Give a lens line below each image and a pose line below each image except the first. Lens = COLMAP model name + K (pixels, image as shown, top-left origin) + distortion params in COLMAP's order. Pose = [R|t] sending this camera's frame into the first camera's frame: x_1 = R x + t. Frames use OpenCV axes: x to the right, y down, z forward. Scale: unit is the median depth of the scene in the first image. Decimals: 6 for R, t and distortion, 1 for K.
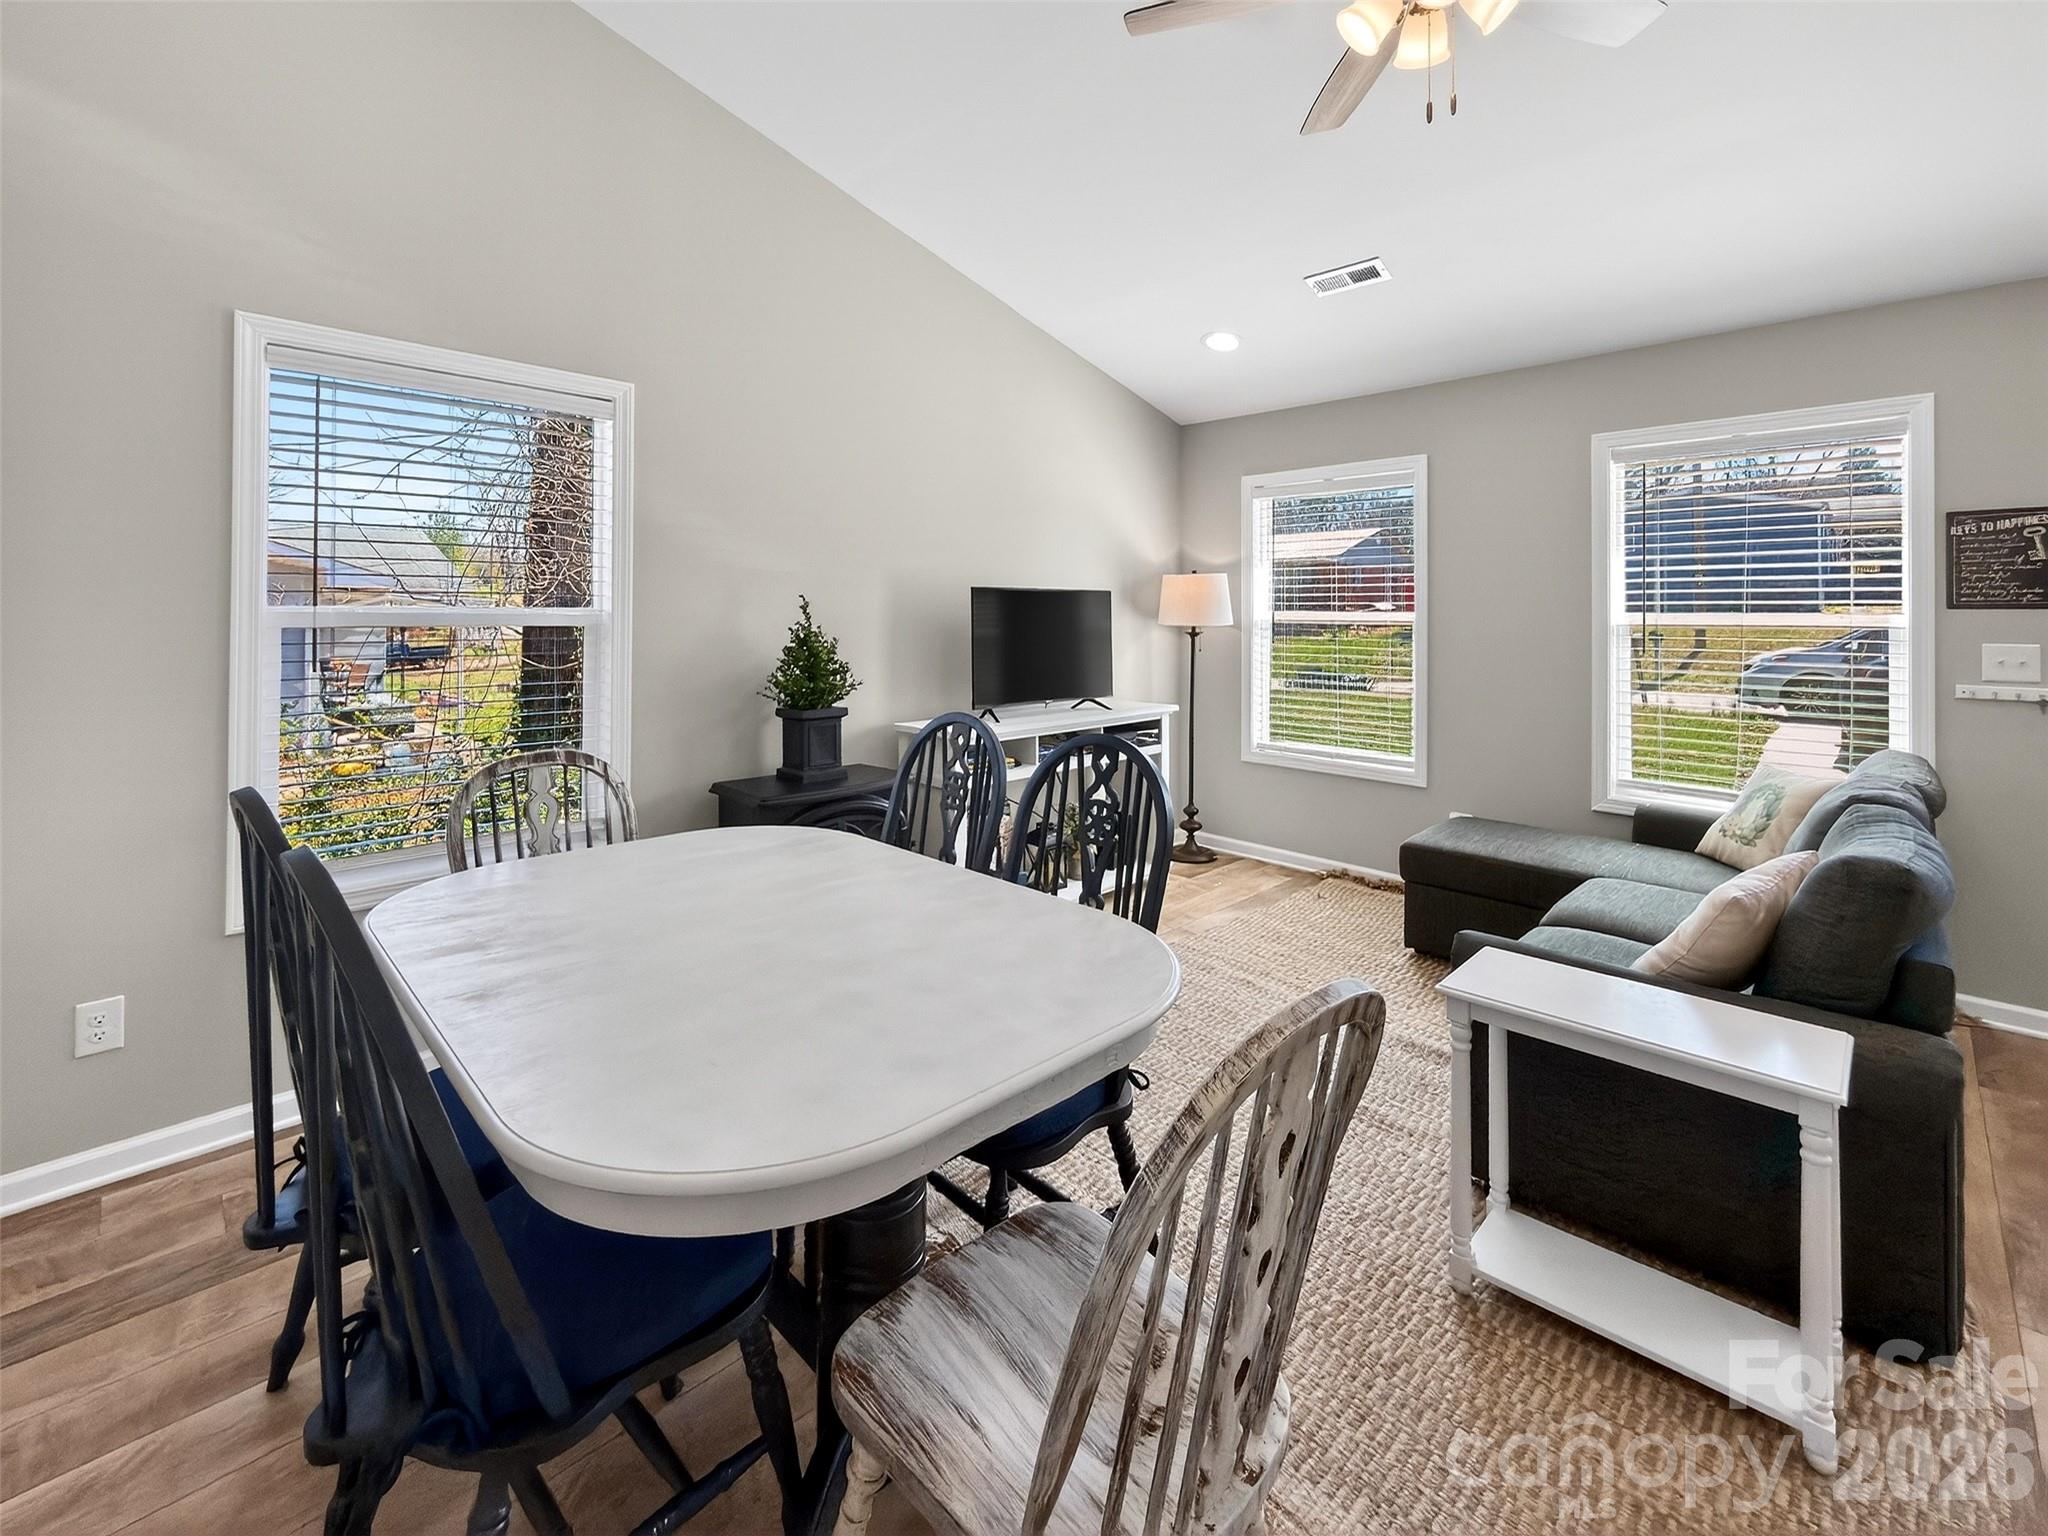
lens RADIAL K [[852.8, 0, 1009.5], [0, 852.8, 615.9], [0, 0, 1]] dist [-0.003995, 0.000383]
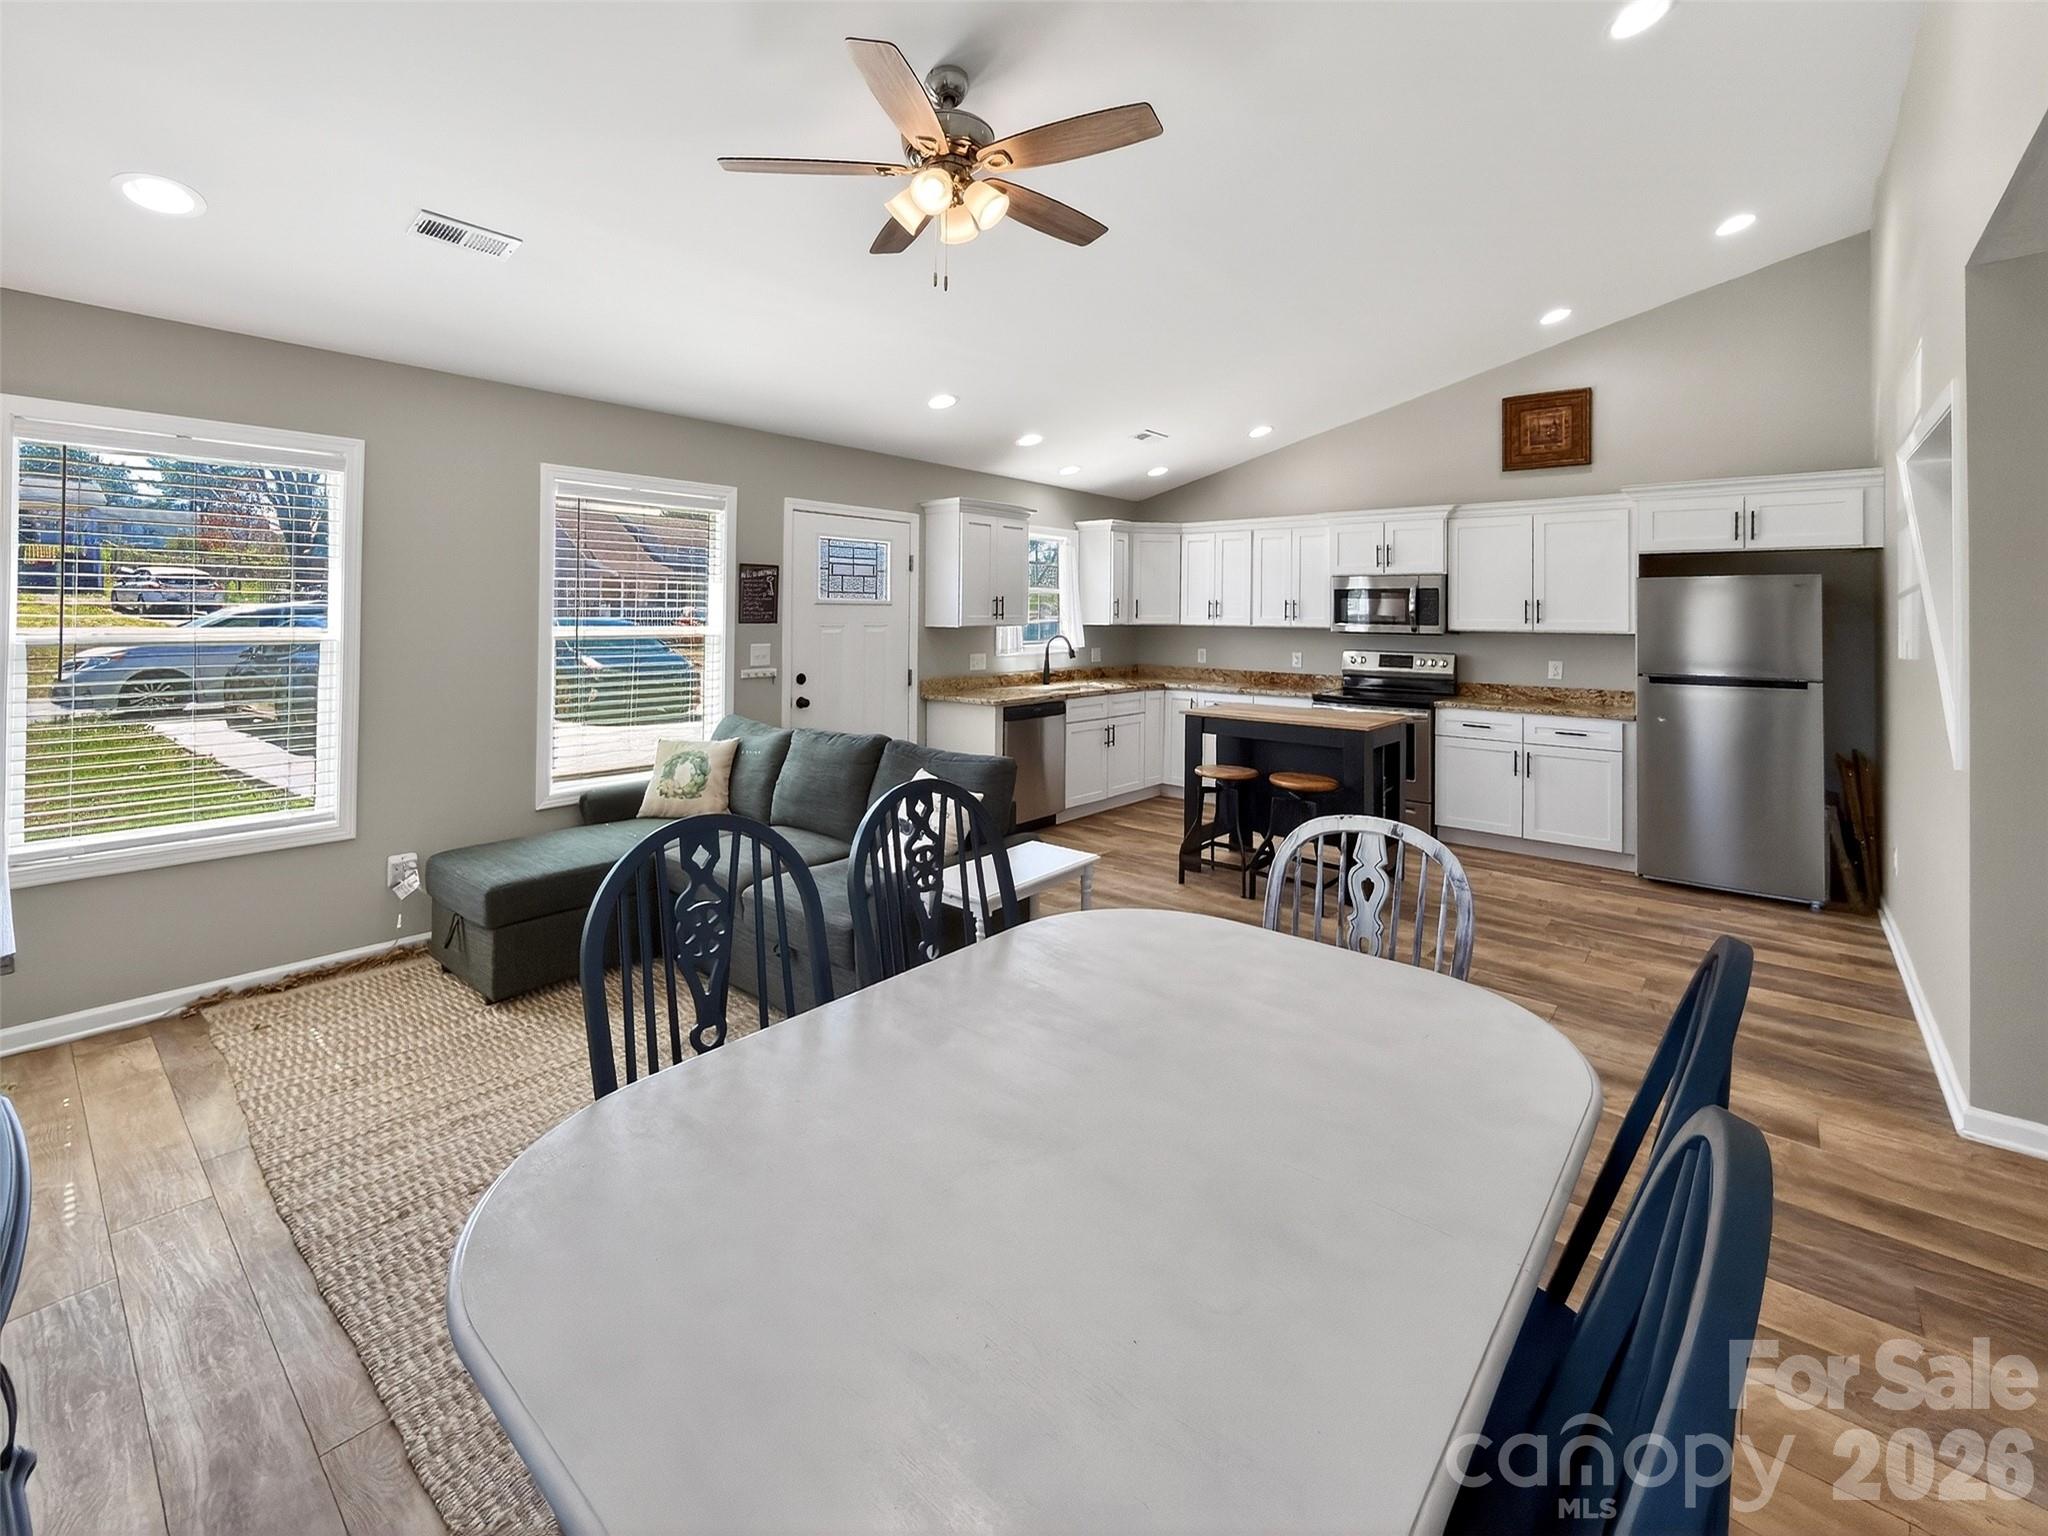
lens RADIAL K [[829.3, 0, 1011.7], [0, 829.3, 604.4], [0, 0, 1]] dist [-0.007938, -0.000081]
pose [[-0.081090, 0.008744, 0.996668, -0.440392], [-0.006552, 0.999935, -0.009306, -0.026691], [-0.996685, -0.007285, -0.081028, 0.508625]]
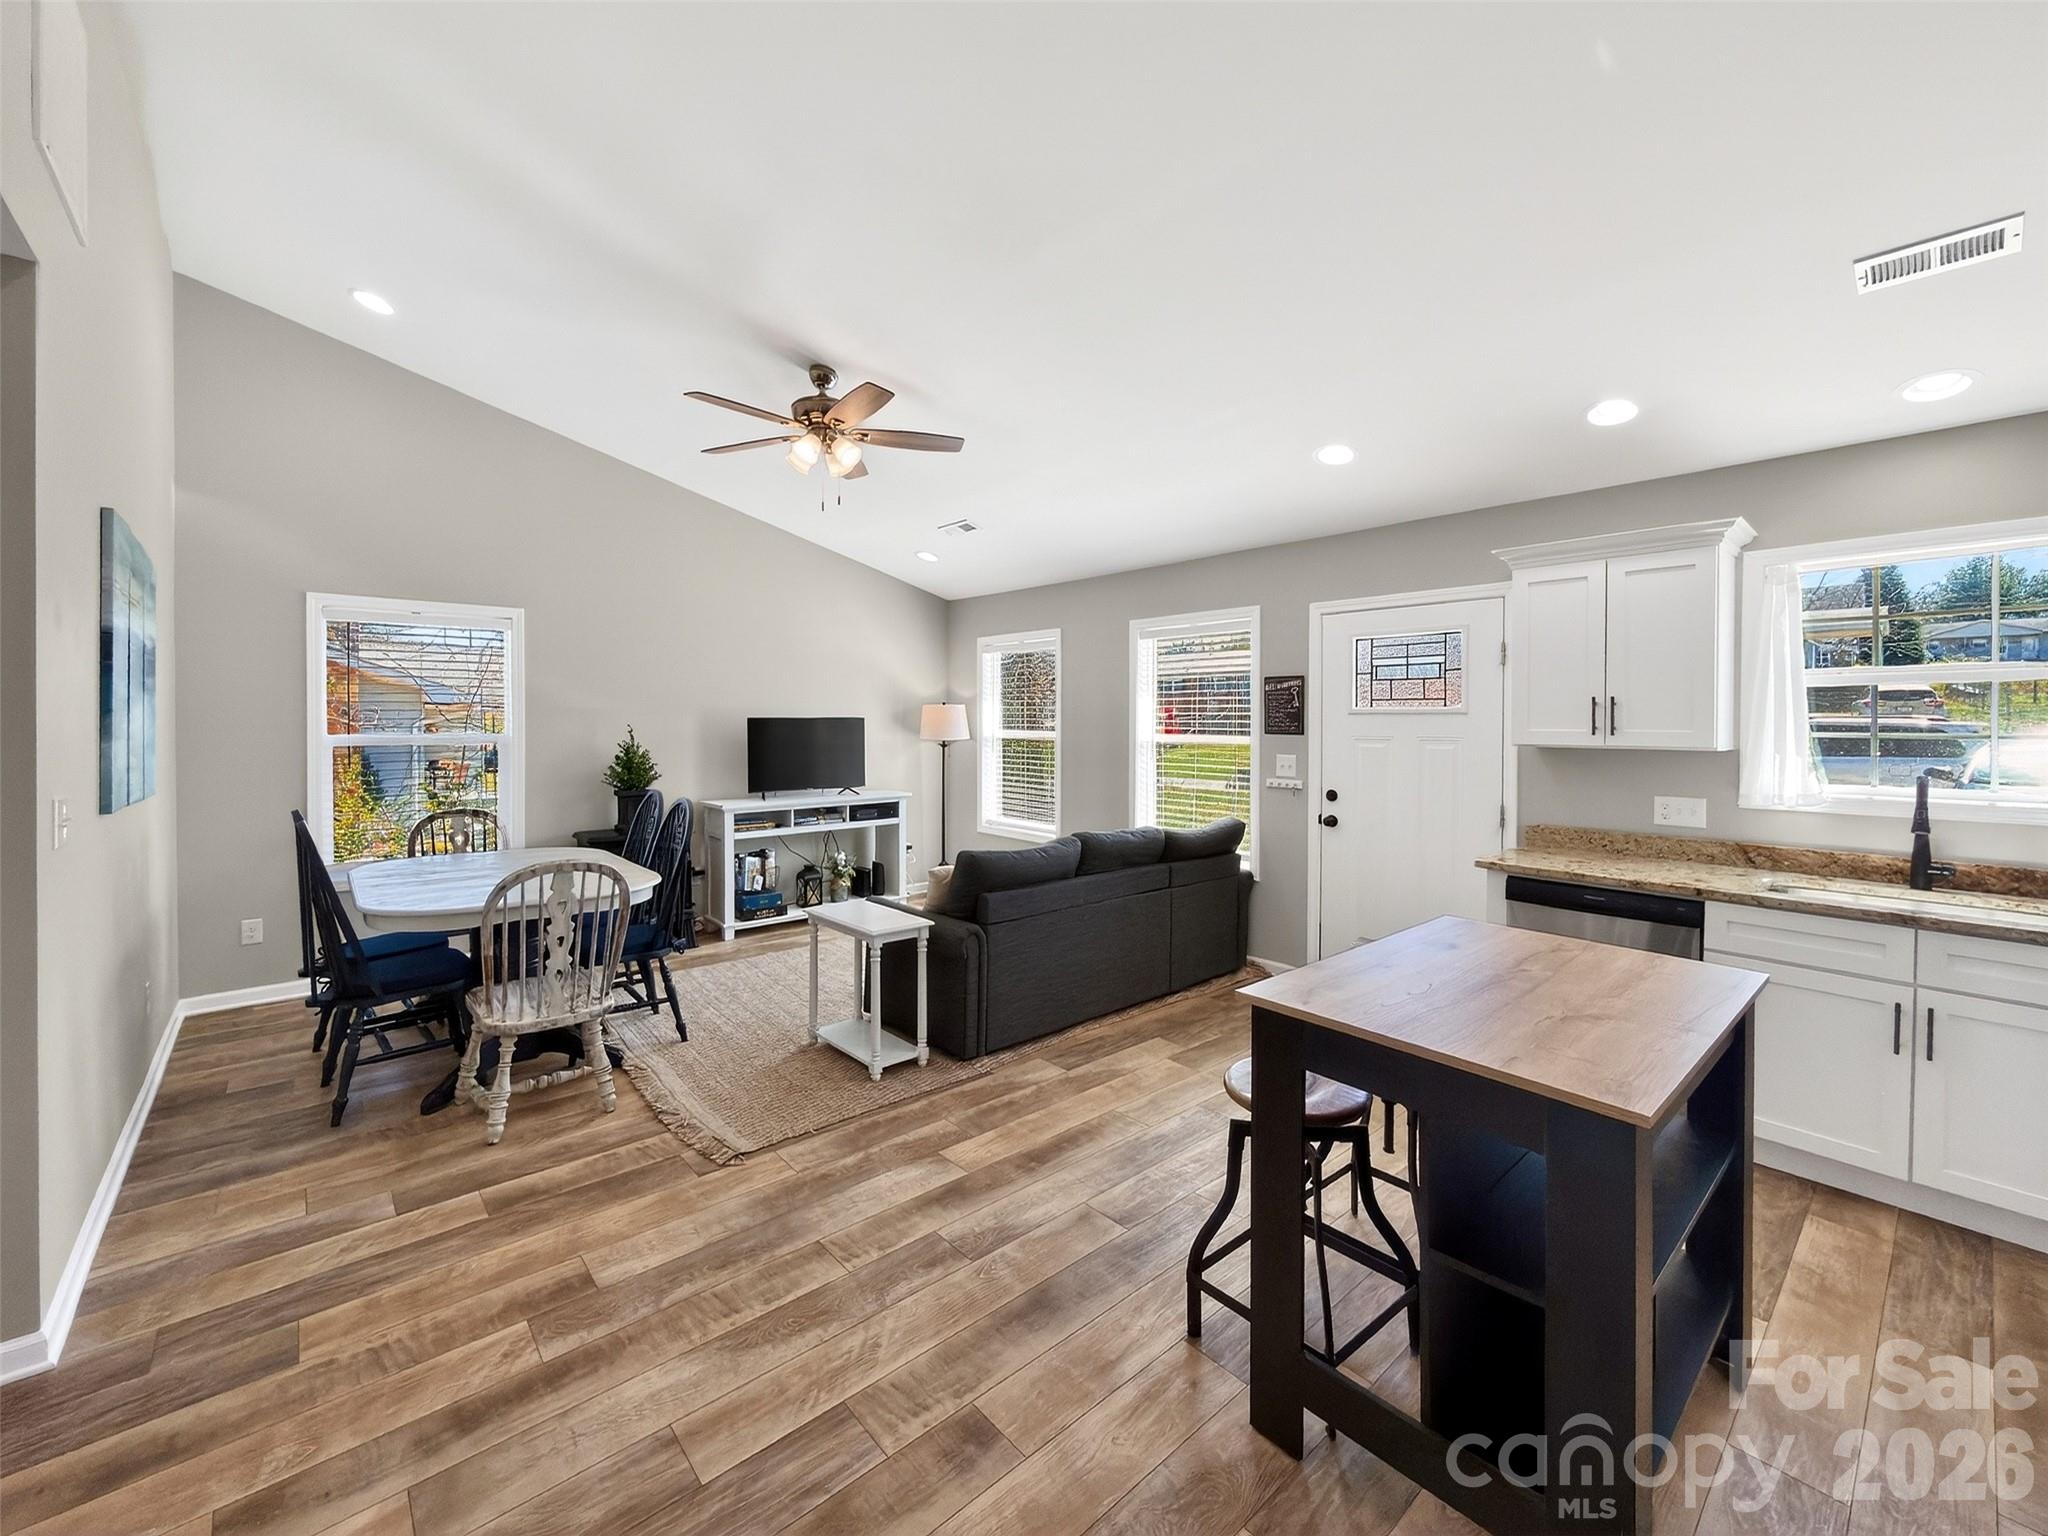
lens RADIAL K [[831.8, 0, 1019.5], [0, 831.8, 732.2], [0, 0, 1]] dist [-0.000987, 0.000093]
pose [[0.998694, -0.000566, -0.051078, 0.560834], [0.001452, 0.999849, 0.017310, -0.033663], [0.051061, -0.017361, 0.998545, -0.569763]]
